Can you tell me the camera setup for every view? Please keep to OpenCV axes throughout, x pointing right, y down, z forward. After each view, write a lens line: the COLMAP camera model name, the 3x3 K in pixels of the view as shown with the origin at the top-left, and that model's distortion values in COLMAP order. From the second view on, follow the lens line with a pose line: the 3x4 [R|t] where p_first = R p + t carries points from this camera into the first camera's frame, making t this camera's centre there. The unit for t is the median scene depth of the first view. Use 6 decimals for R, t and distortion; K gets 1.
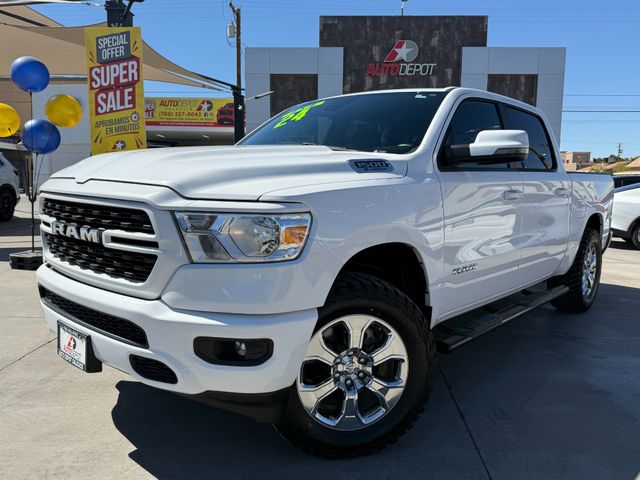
lens RADIAL K [[509.8, 0, 317.5], [0, 509.8, 240.9], [0, 0, 1]] dist [0.058082, -0.107385]
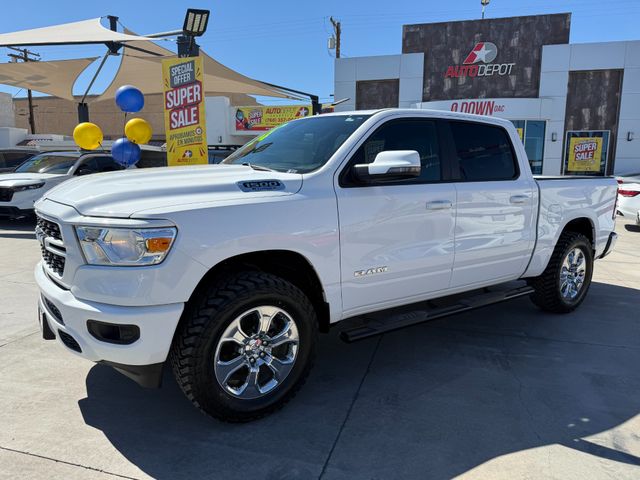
lens RADIAL K [[459.8, 0, 320.2], [0, 459.8, 240.3], [0, 0, 1]] dist [0.003823, -0.003010]
pose [[0.975669, 0.026916, -0.217589, 0.174393], [-0.020930, 0.999338, 0.029771, -0.019249], [0.218247, -0.024492, 0.975586, -0.012262]]
